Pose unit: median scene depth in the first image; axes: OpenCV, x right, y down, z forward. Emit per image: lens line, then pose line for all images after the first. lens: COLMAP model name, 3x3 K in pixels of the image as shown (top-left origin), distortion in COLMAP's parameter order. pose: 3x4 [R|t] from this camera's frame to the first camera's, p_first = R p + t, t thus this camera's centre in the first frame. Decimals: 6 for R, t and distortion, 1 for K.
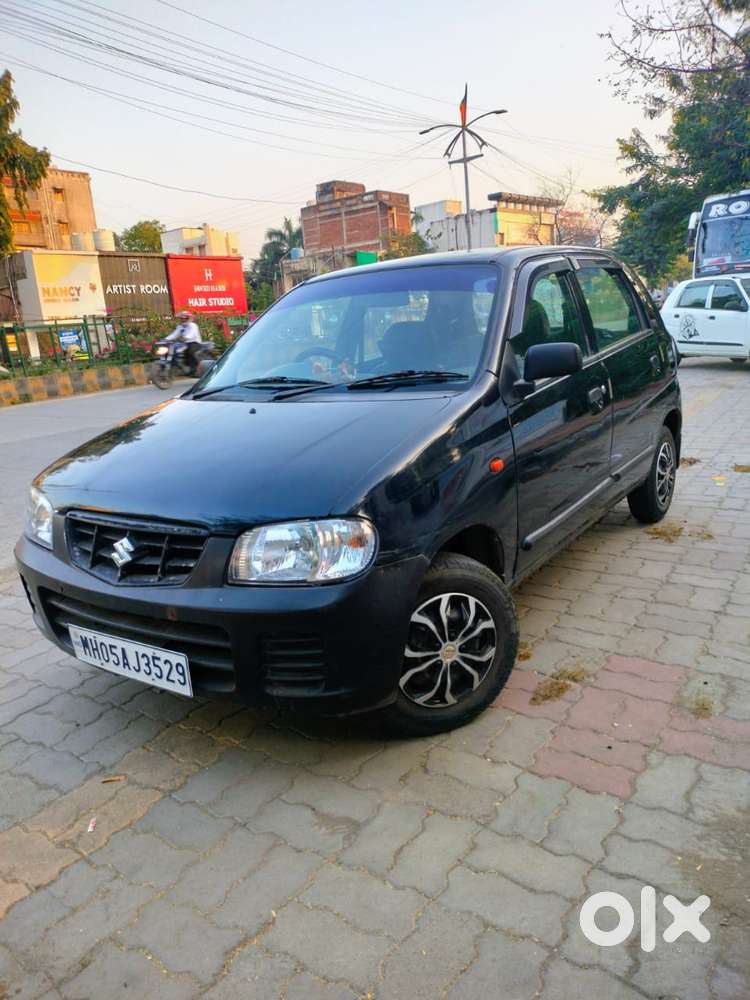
lens RADIAL K [[756.9, 0, 379.4], [0, 756.9, 500.0], [0, 0, 1]] dist [0.002914, -0.002282]
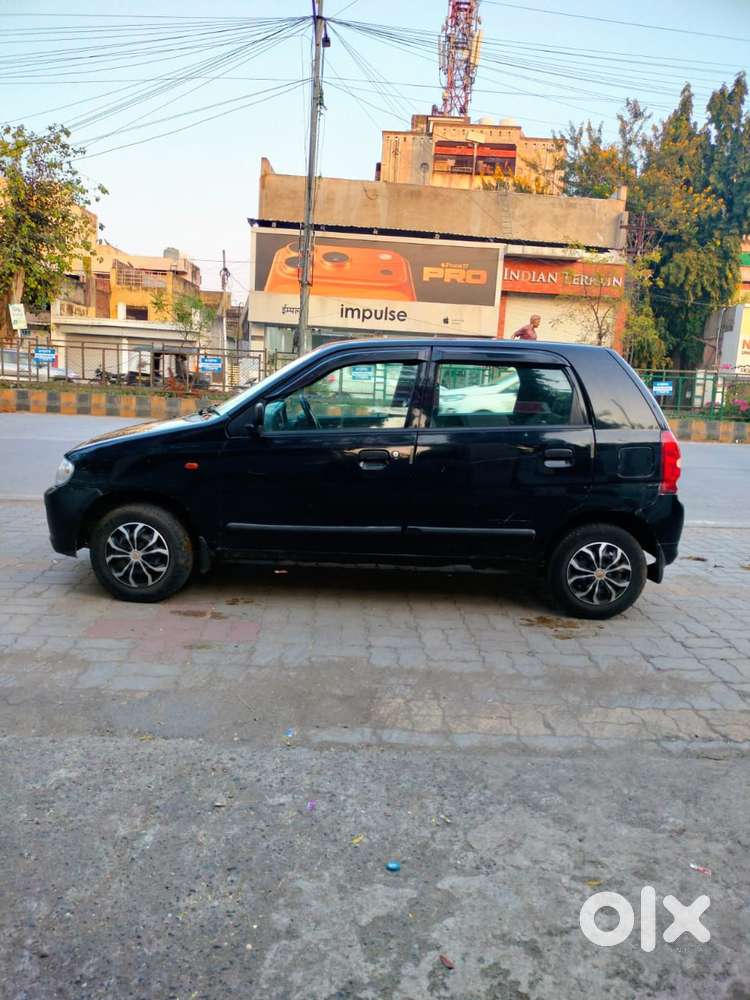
lens RADIAL K [[759.1, 0, 377.6], [0, 759.1, 496.1], [0, 0, 1]] dist [0.037468, -0.039303]
pose [[0.580109, 0.234092, -0.780176, 1.033614], [-0.285139, 0.955571, 0.074700, -0.133082], [0.763000, 0.179124, 0.621084, 0.168185]]
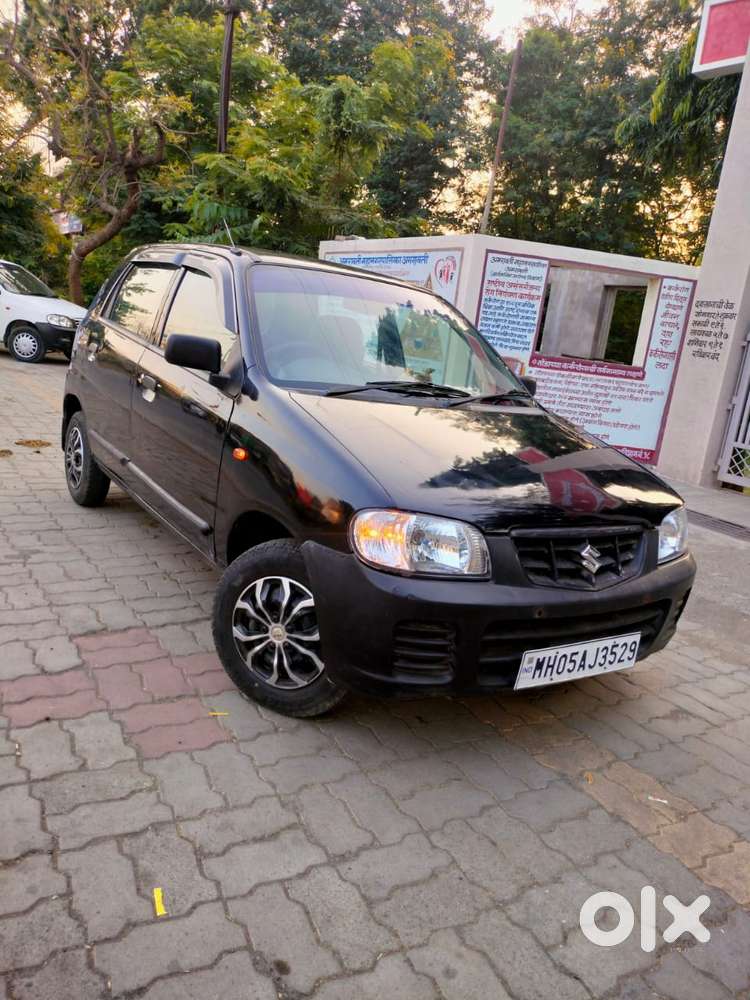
lens RADIAL K [[753.4, 0, 369.1], [0, 753.4, 495.2], [0, 0, 1]] dist [0.036622, -0.045533]
pose [[0.372231, -0.071738, 0.925364, -0.798085], [0.048320, 0.997154, 0.057866, -0.053667], [-0.926881, 0.023174, 0.374638, 0.499559]]
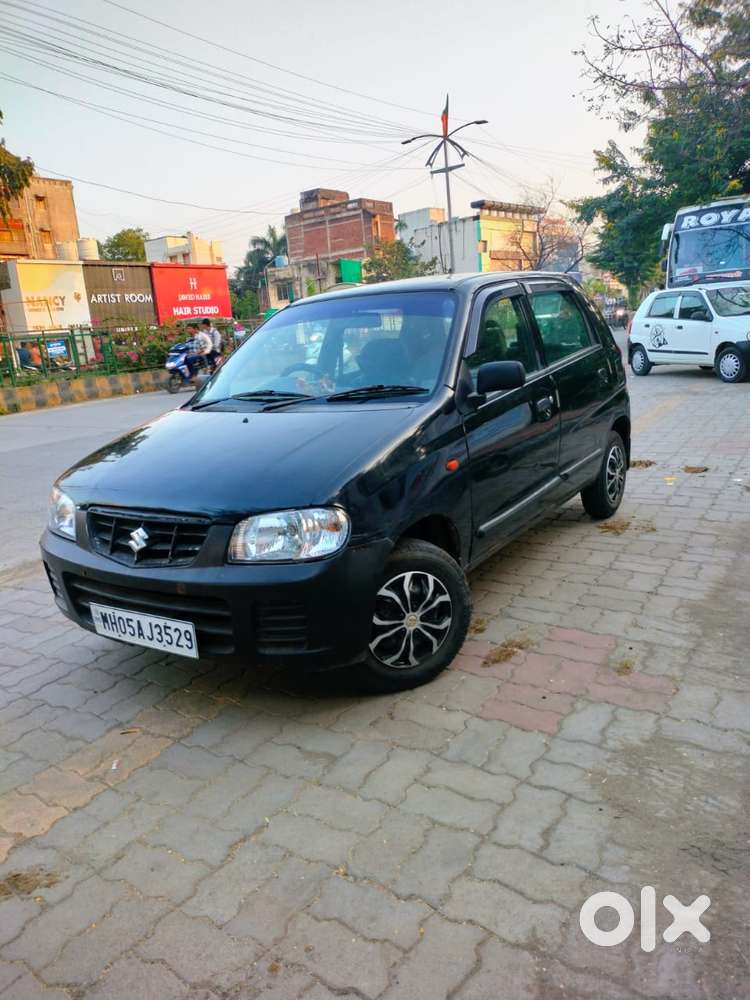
lens RADIAL K [[759.1, 0, 377.6], [0, 759.1, 496.1], [0, 0, 1]] dist [0.037468, -0.039303]
pose [[0.999848, -0.008273, 0.015364, 0.012230], [0.008495, 0.999859, -0.014455, 0.011395], [-0.015242, 0.014584, 0.999777, -0.119194]]
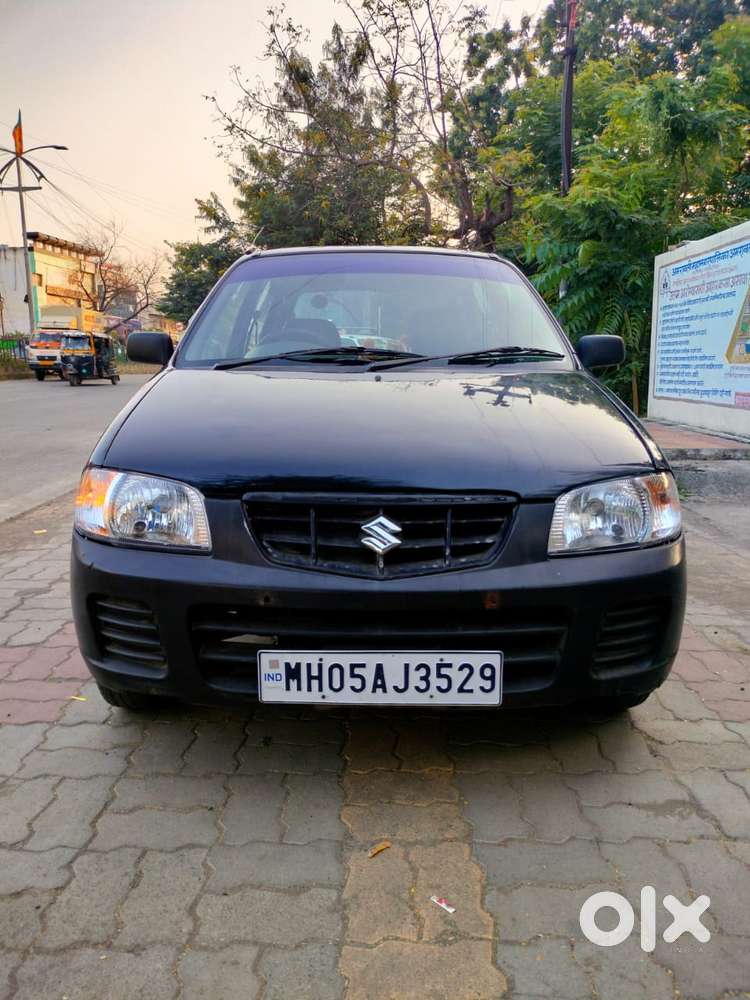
lens RADIAL K [[750.4, 0, 377.4], [0, 750.4, 493.7], [0, 0, 1]] dist [0.037934, -0.040530]
pose [[0.826347, -0.019382, 0.562827, -0.429855], [0.064214, 0.996132, -0.059976, 0.040719], [-0.559488, 0.085702, 0.824396, 0.210509]]
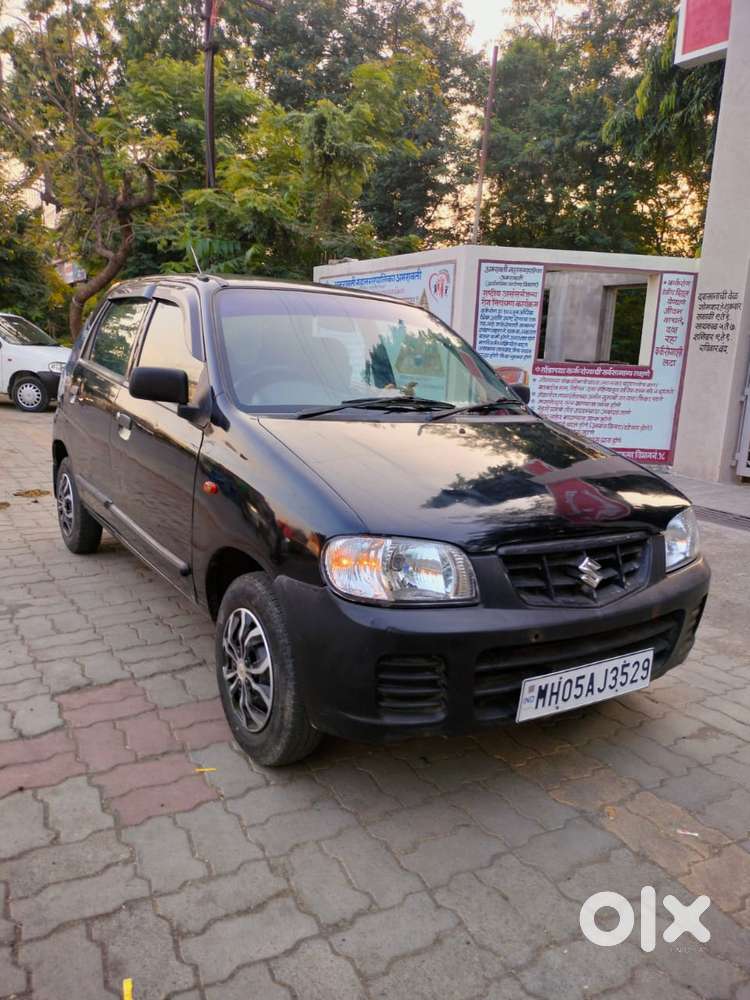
lens RADIAL K [[759.1, 0, 377.6], [0, 759.1, 496.1], [0, 0, 1]] dist [0.037468, -0.039303]
pose [[0.384368, -0.073119, 0.920280, -0.745939], [0.126111, 0.991672, 0.026120, -0.048797], [-0.914526, 0.106017, 0.390389, 0.481564]]
